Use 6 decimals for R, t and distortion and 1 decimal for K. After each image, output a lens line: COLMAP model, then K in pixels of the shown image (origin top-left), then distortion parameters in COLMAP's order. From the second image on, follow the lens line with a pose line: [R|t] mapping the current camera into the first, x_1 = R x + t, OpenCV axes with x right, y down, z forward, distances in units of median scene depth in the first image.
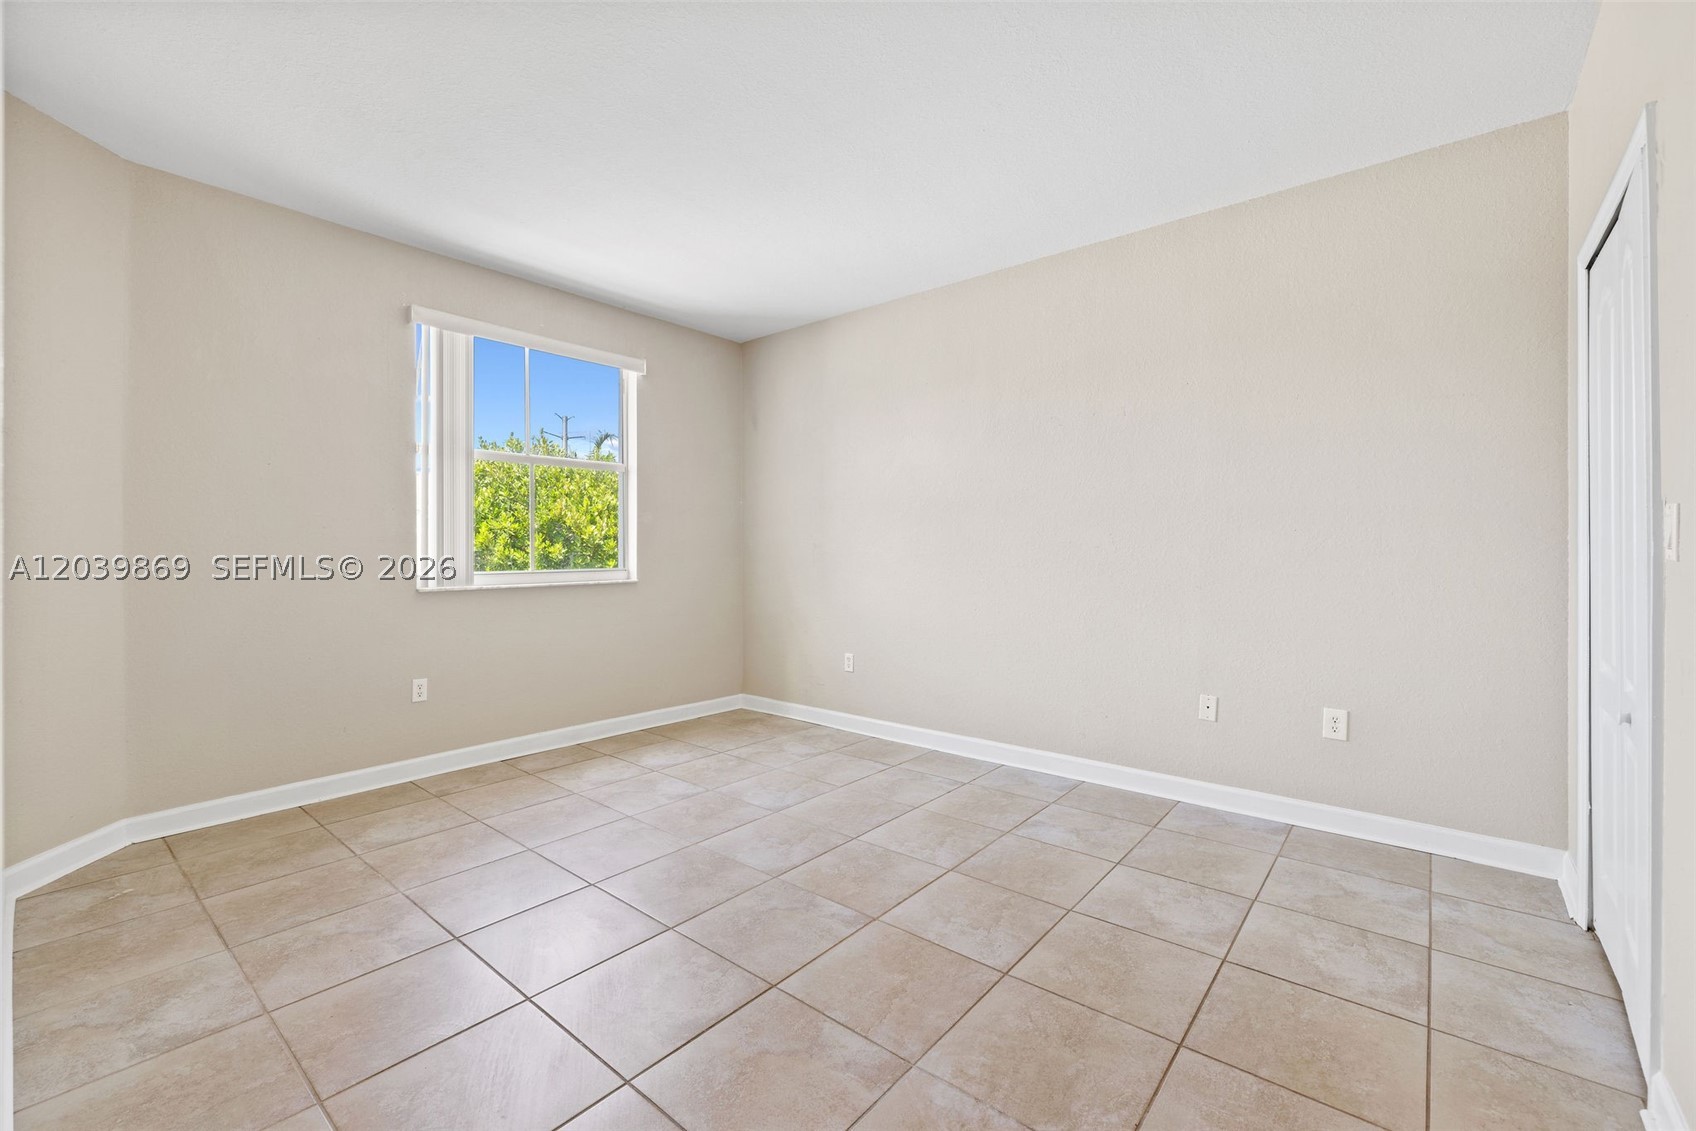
lens RADIAL K [[719.1, 0, 845.2], [0, 719.1, 554.5], [0, 0, 1]] dist [-0.001946, 0.001367]
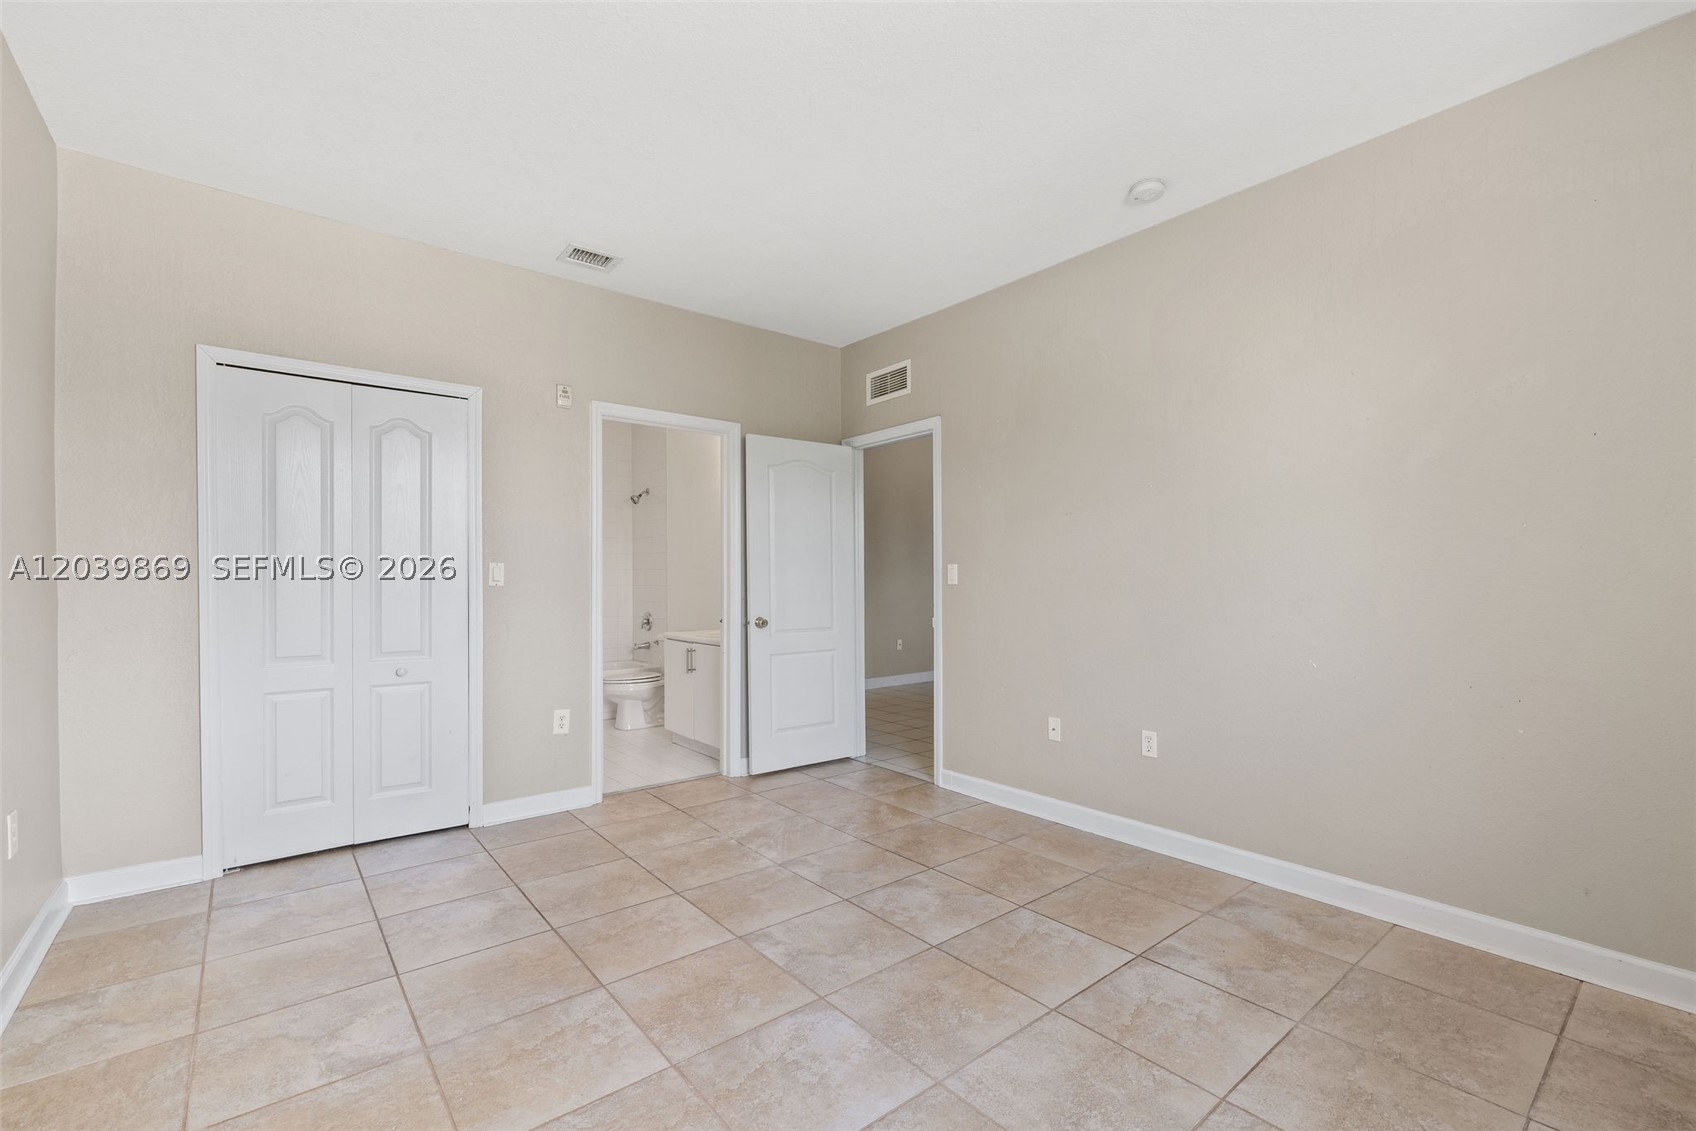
lens RADIAL K [[719.1, 0, 850.8], [0, 719.1, 579.7], [0, 0, 1]] dist [-0.001946, 0.001367]
pose [[-0.982189, 0.001132, 0.187890, -0.266869], [0.001845, 0.999992, 0.003620, -0.010891], [-0.187885, 0.003902, -0.982183, 1.701181]]
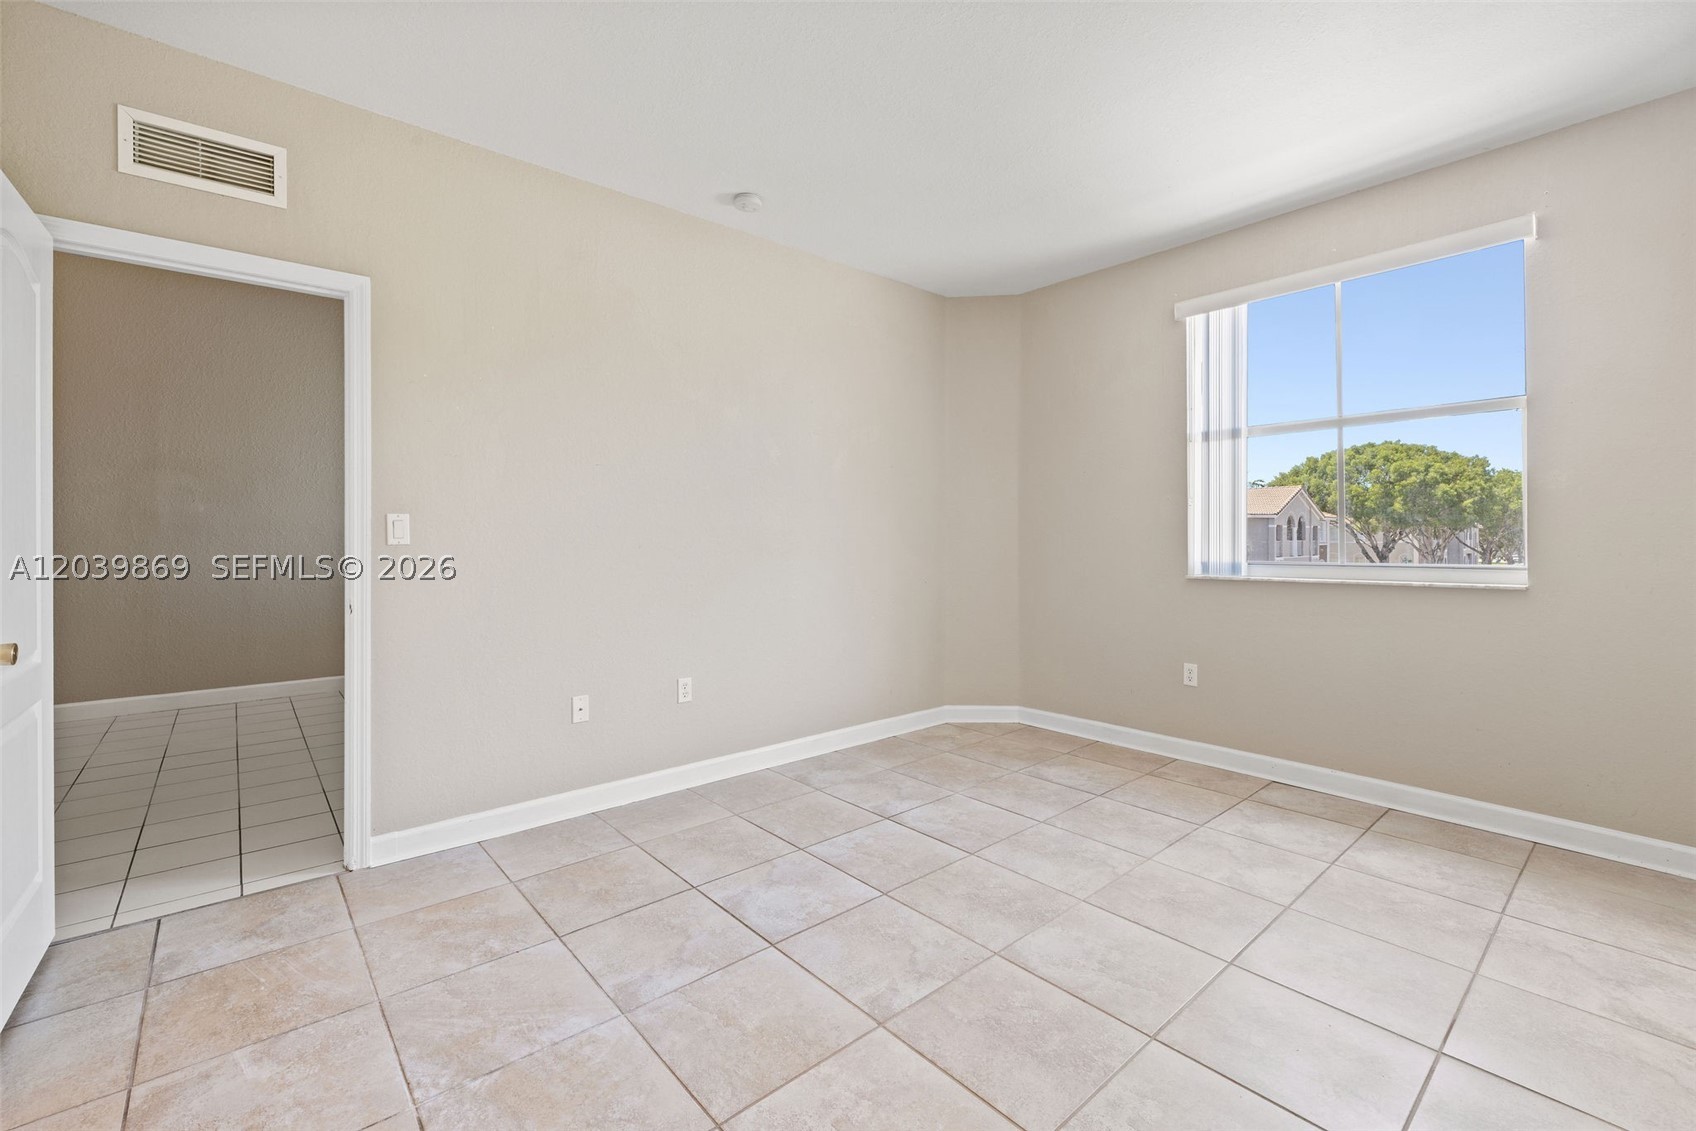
lens RADIAL K [[719.1, 0, 832.7], [0, 719.1, 531.0], [0, 0, 1]] dist [-0.001946, 0.001367]
pose [[-0.177592, -0.009788, -0.984056, 0.688441], [-0.002117, 0.999952, -0.009564, -0.006086], [0.984102, 0.000385, -0.177604, 0.928827]]
